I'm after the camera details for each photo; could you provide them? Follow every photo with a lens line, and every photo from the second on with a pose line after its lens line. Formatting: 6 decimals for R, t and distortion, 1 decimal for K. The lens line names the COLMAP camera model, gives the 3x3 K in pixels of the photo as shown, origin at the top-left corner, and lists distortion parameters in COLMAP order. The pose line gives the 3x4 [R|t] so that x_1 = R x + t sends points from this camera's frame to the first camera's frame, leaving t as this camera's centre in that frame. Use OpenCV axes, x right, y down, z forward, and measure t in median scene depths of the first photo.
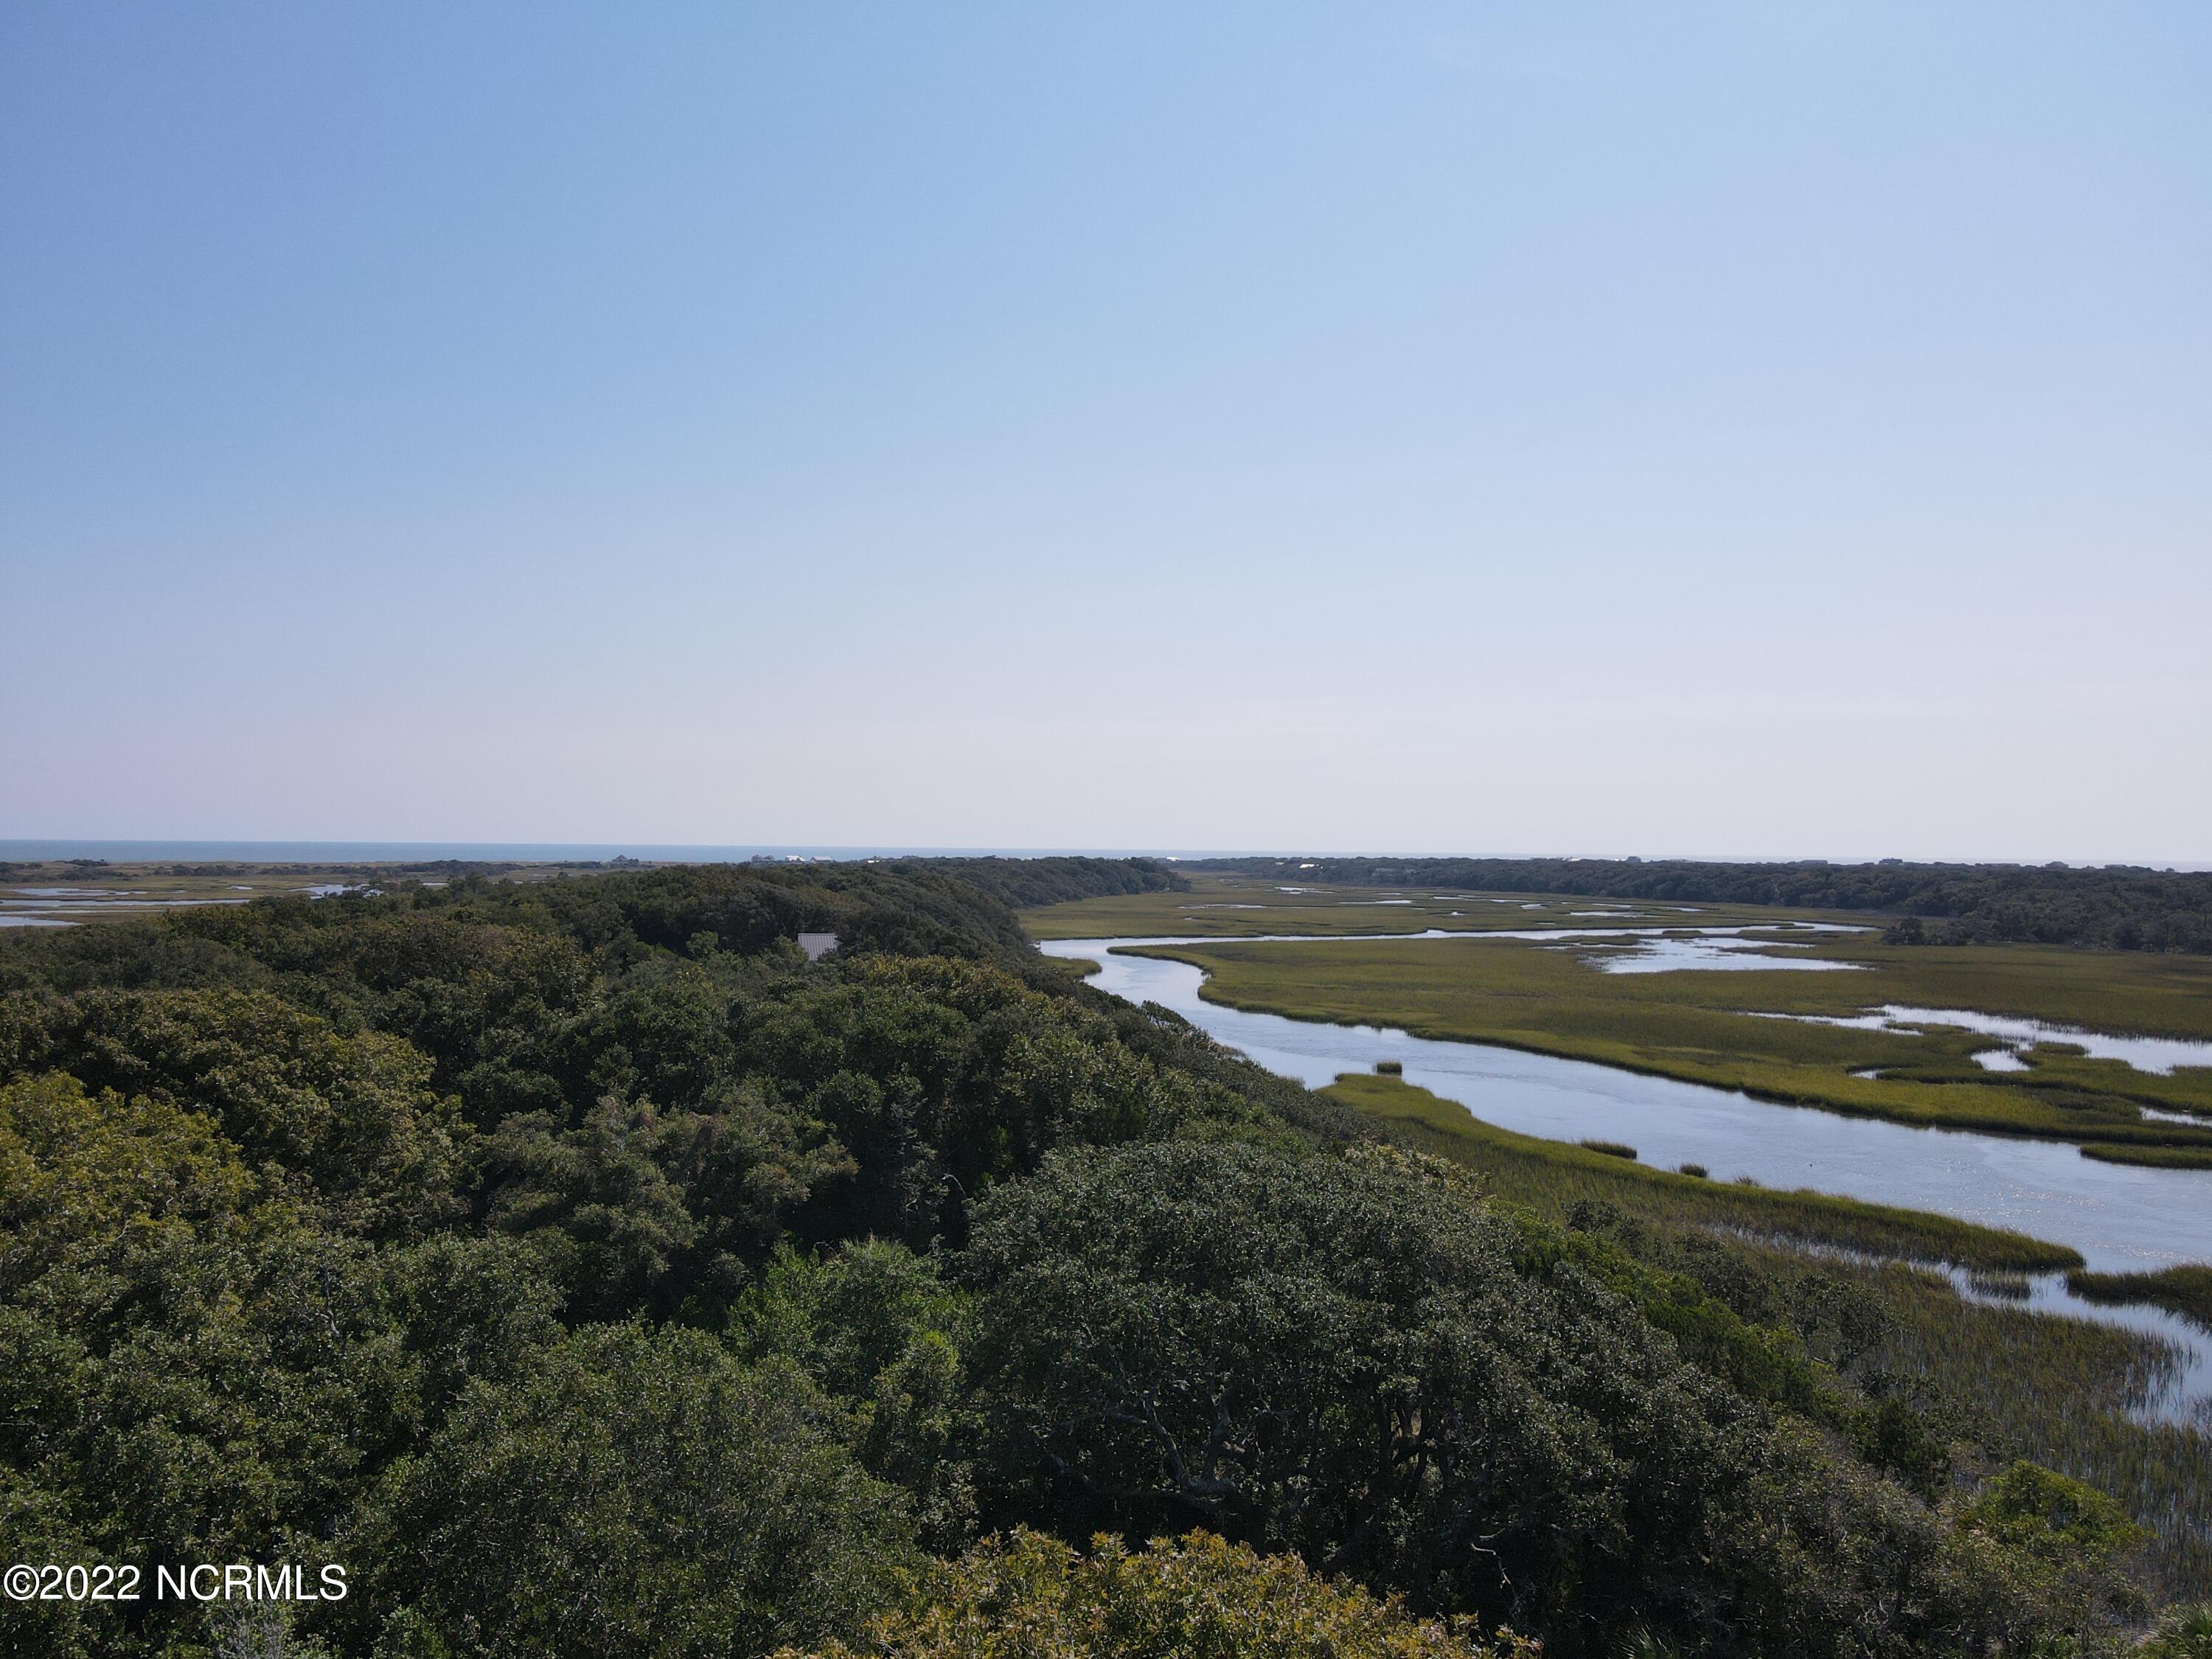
lens RADIAL K [[1618.9, 0, 1090.5], [0, 1618.9, 839.8], [0, 0, 1]] dist [0.001072, 0.018503]
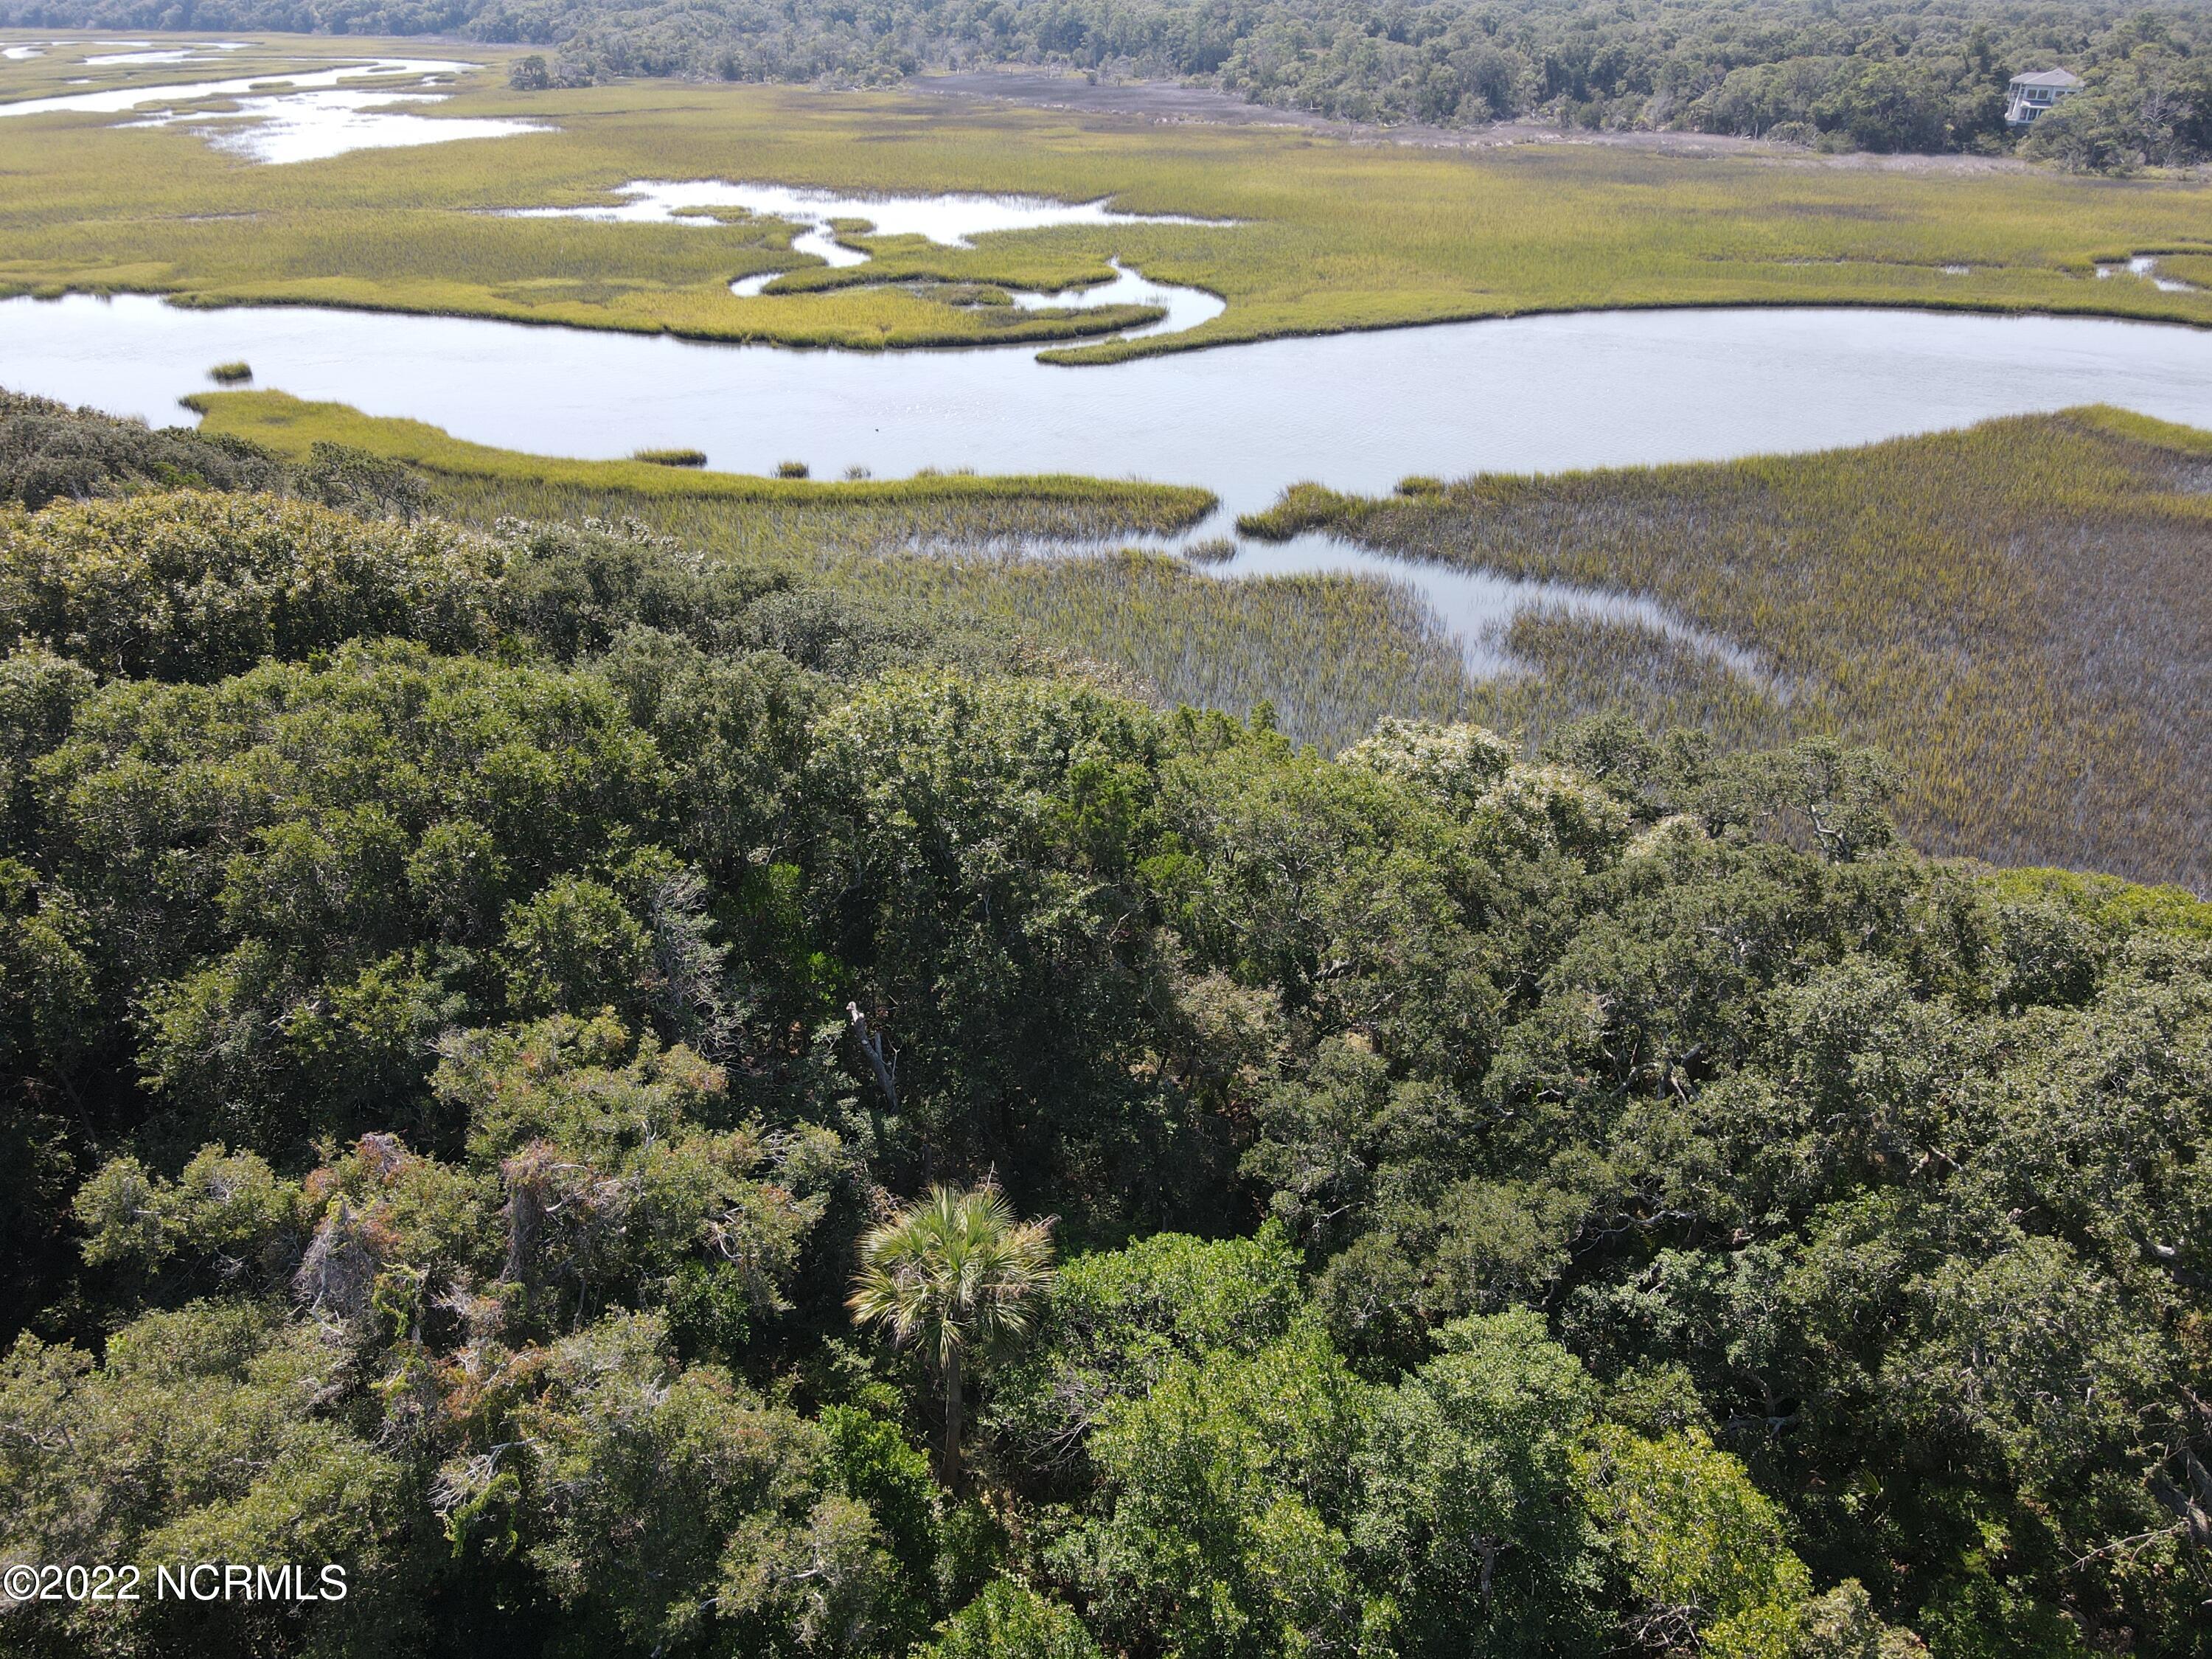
lens RADIAL K [[1618.9, 0, 1086.9], [0, 1618.9, 838.7], [0, 0, 1]] dist [0.001072, 0.018503]
pose [[0.661668, -0.366729, 0.653992, -0.223082], [0.000030, 0.872238, 0.489081, -0.066286], [-0.749797, -0.323590, 0.577143, 0.413324]]
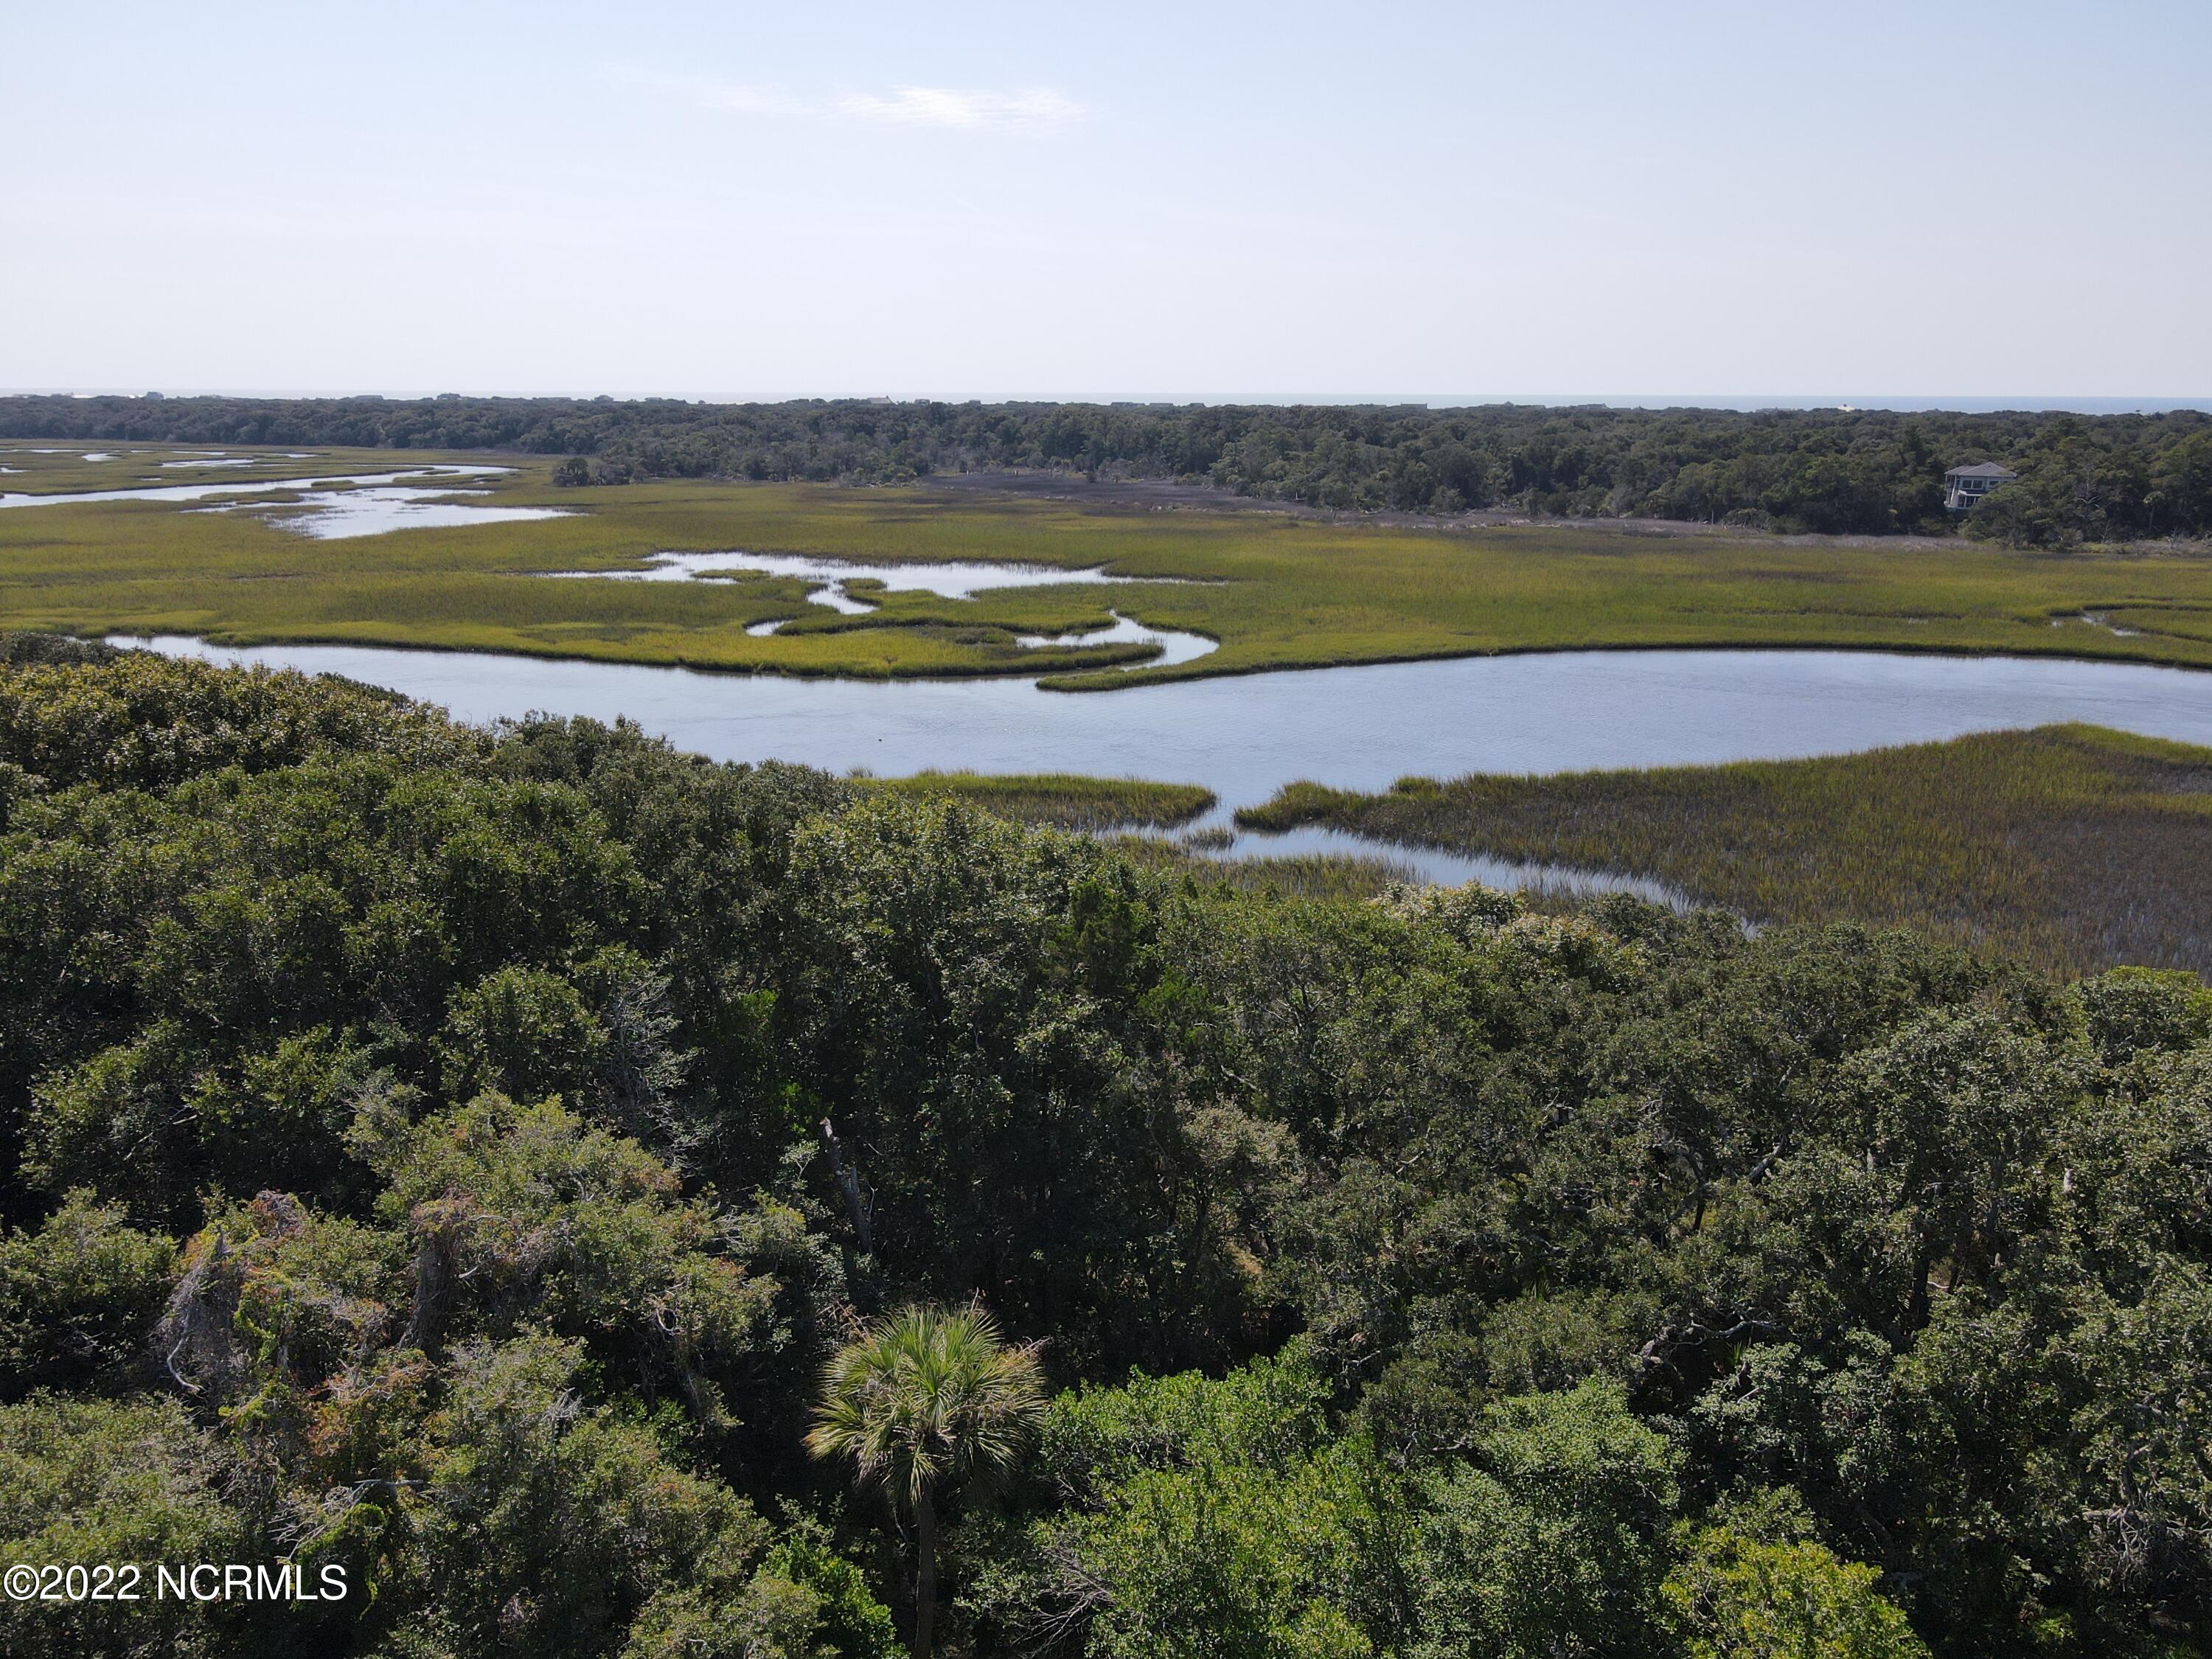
lens RADIAL K [[1618.9, 0, 1087.8], [0, 1618.9, 840.3], [0, 0, 1]] dist [0.001072, 0.018503]
pose [[0.661589, -0.206911, 0.720755, -0.224570], [-0.000723, 0.961001, 0.276544, -0.006159], [-0.749866, -0.183479, 0.635638, 0.411234]]
